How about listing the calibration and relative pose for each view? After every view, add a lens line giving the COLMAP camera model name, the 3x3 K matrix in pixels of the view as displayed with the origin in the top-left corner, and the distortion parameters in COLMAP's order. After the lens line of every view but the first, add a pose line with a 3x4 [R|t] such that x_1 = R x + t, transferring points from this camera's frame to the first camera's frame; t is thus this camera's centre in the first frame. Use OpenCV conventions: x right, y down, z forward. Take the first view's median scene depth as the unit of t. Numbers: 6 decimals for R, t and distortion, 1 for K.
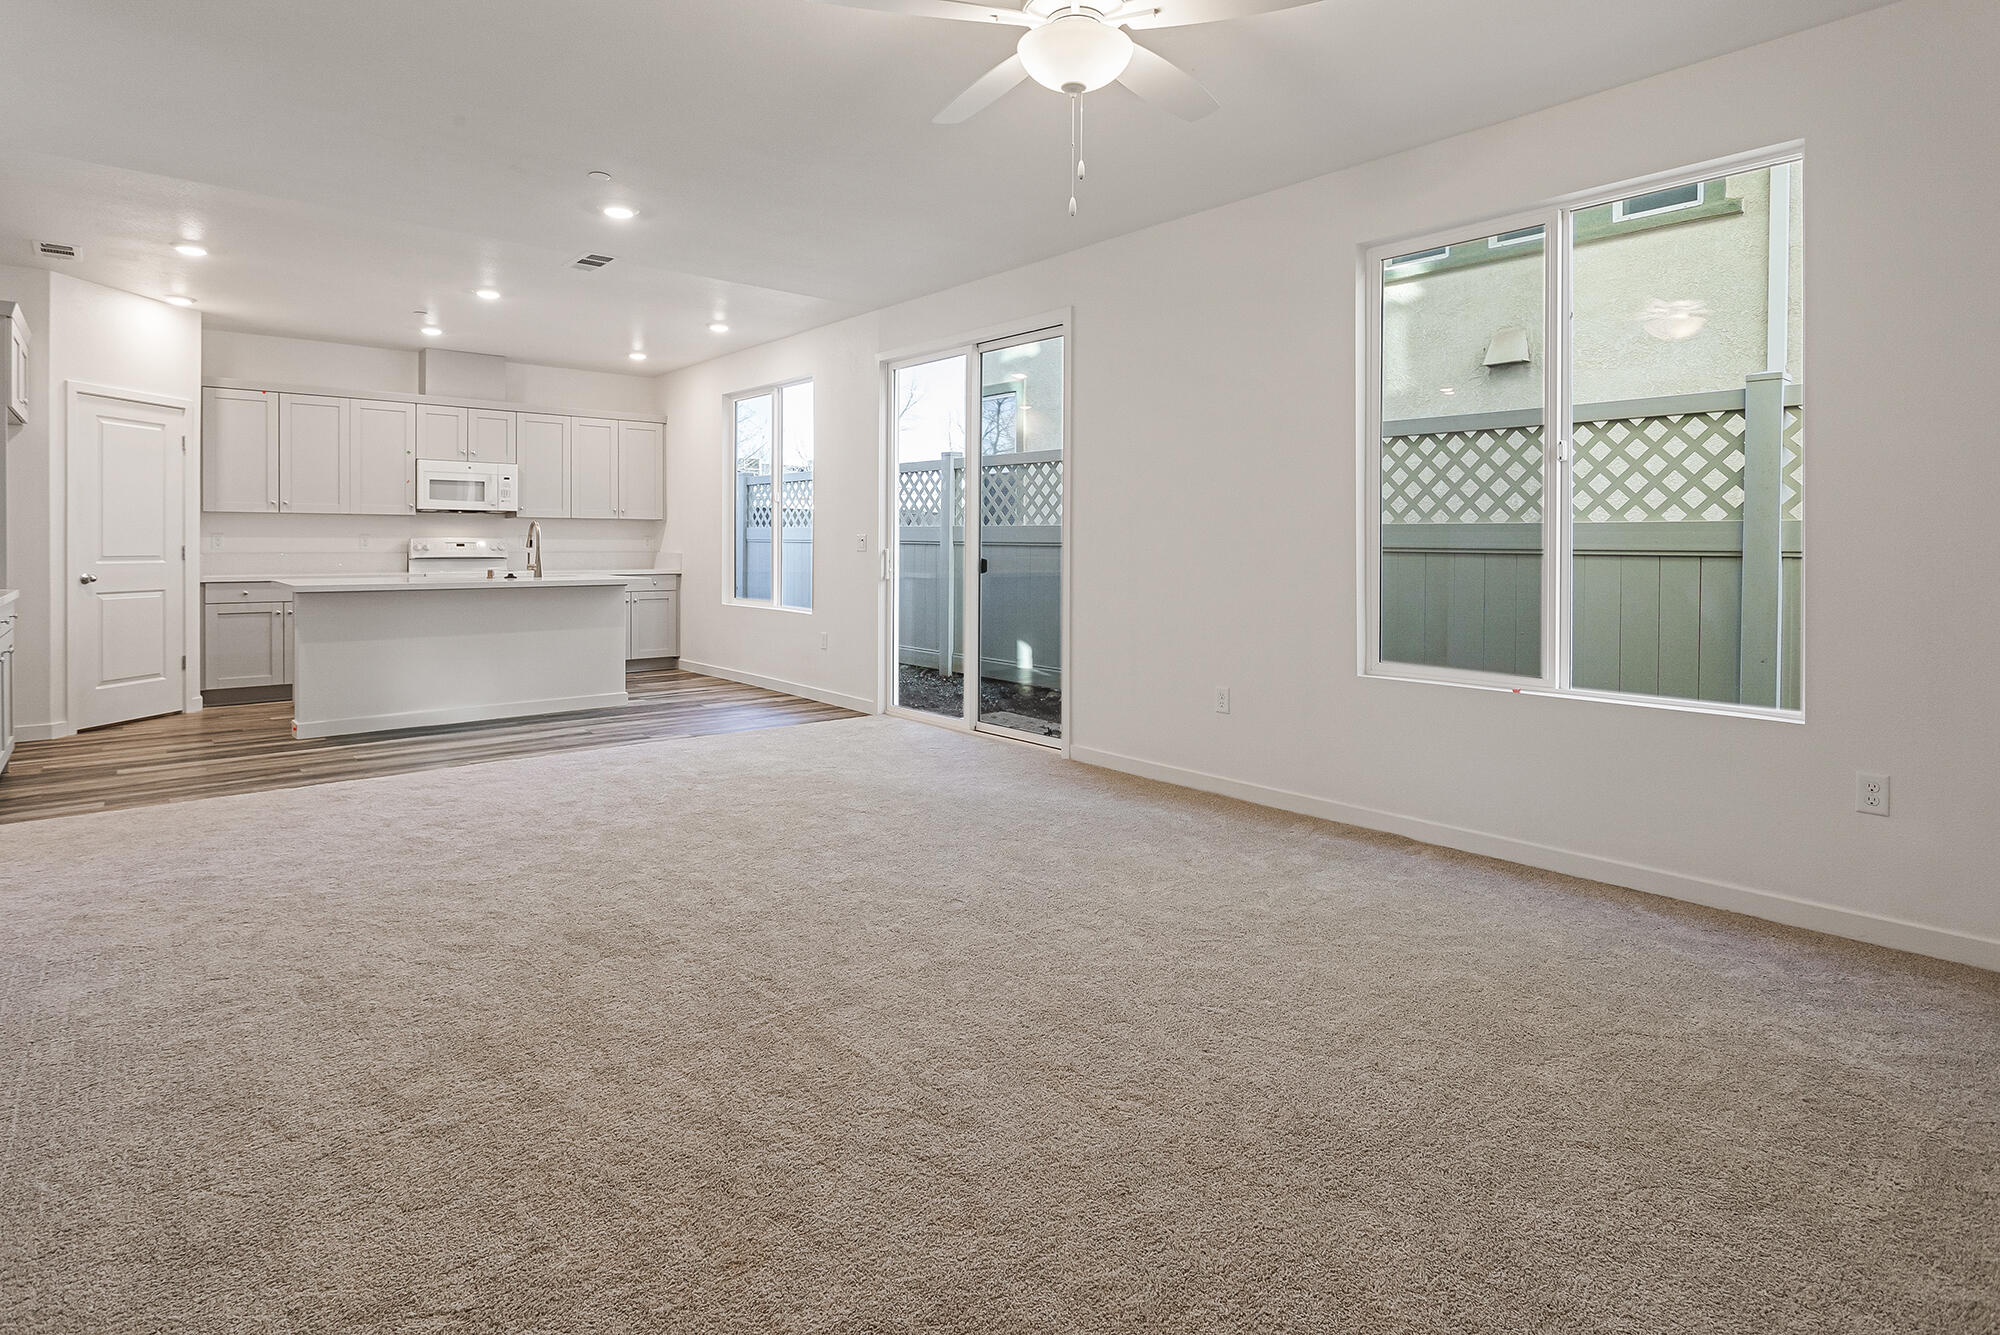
lens RADIAL K [[1011.4, 0, 990.0], [0, 1011.4, 557.3], [0, 0, 1]] dist [-0.003190, -0.000285]
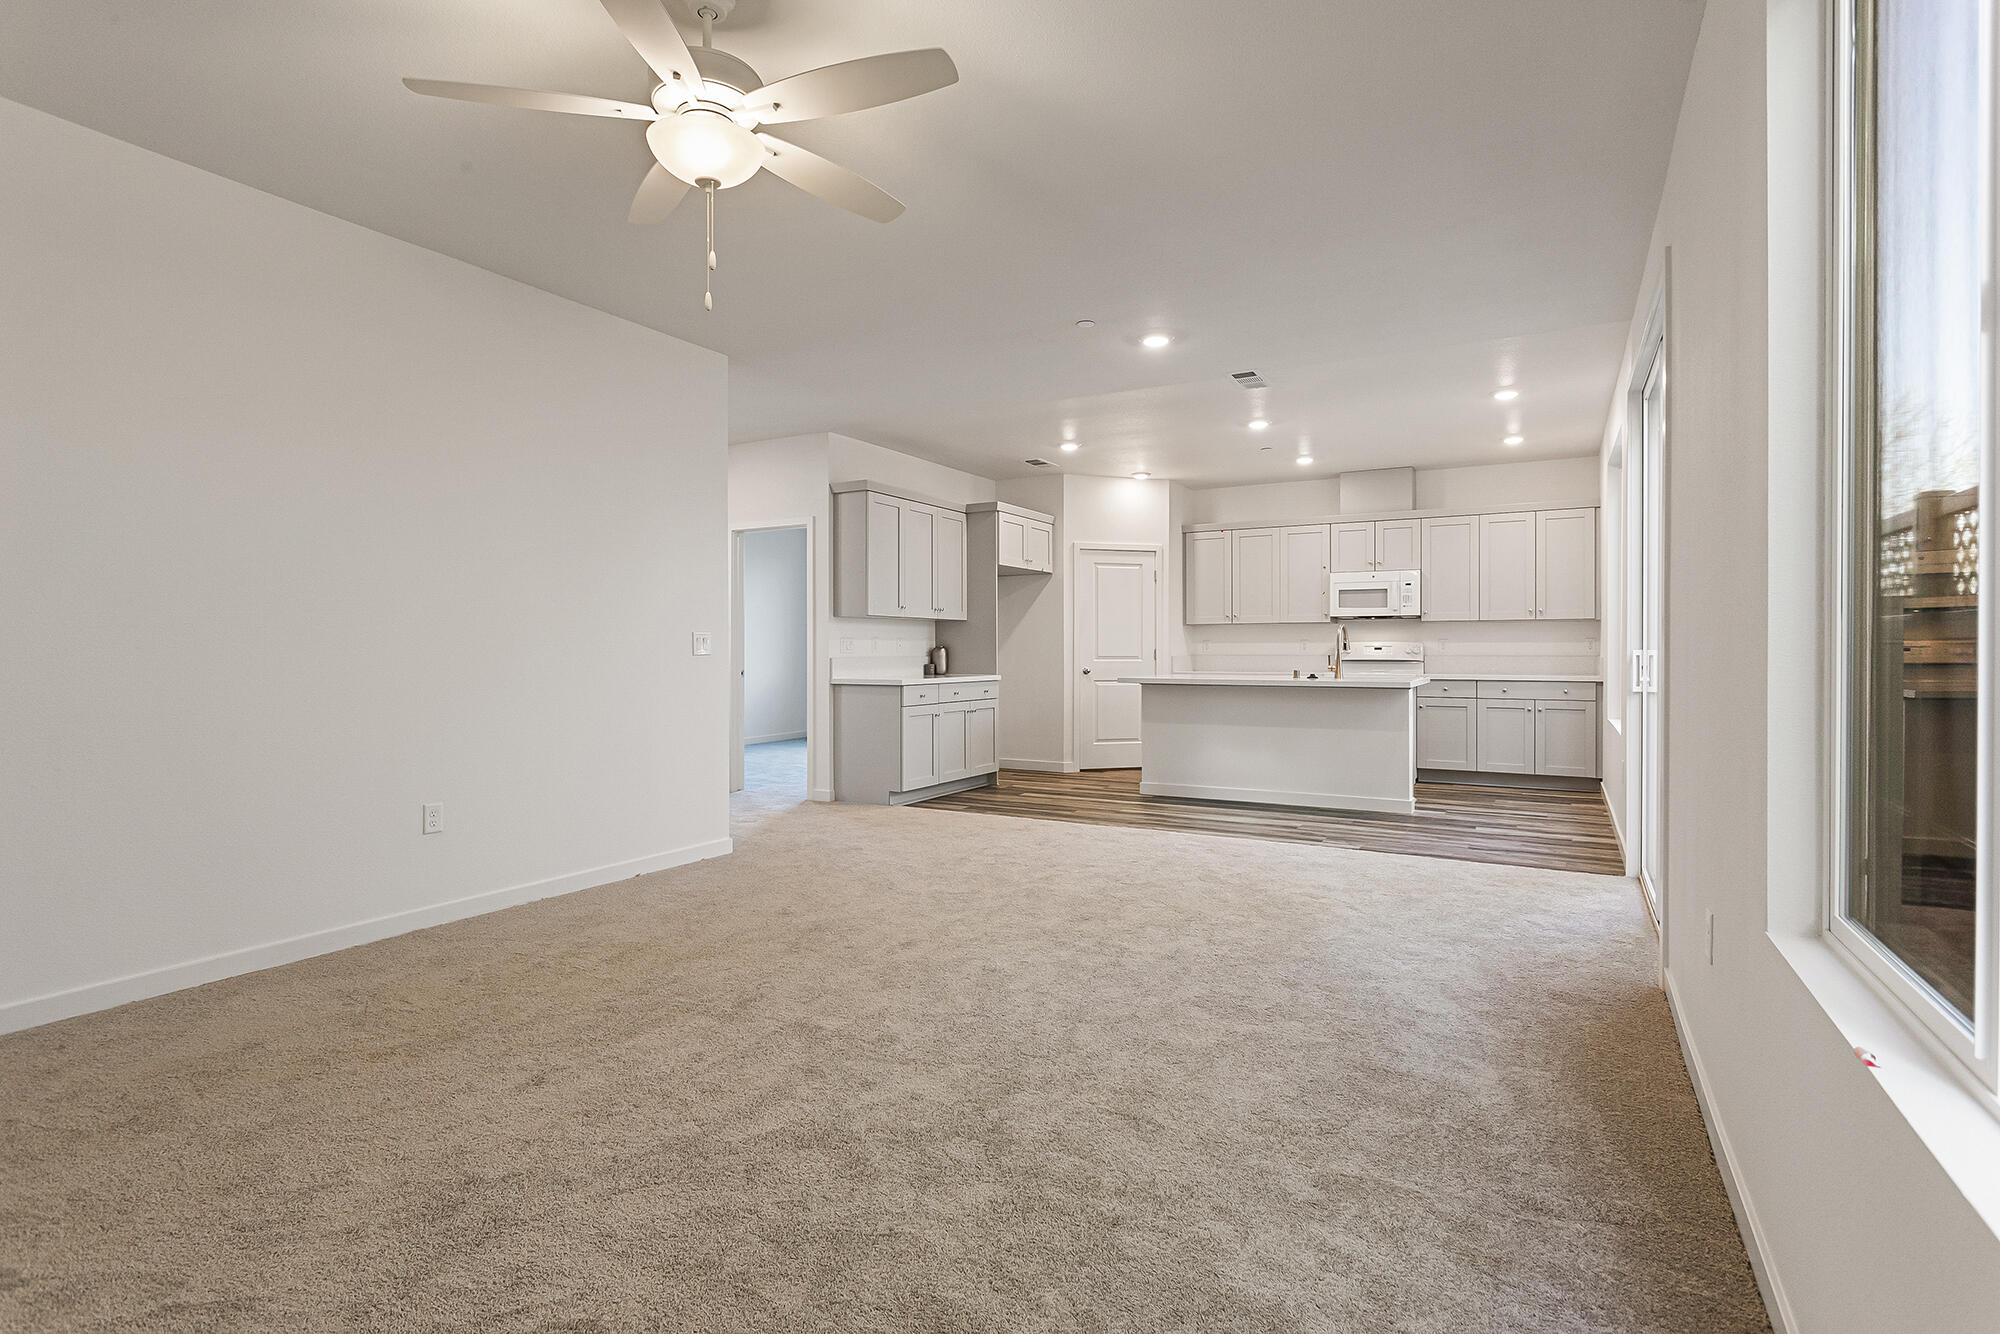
lens RADIAL K [[974.4, 0, 1004.1], [0, 974.4, 648.2], [0, 0, 1]] dist [0.008545, 0.000313]
pose [[0.347480, -0.004122, -0.937678, 0.372255], [-0.011315, 0.999899, -0.008589, 0.001135], [0.937619, 0.013595, 0.347398, 0.311596]]
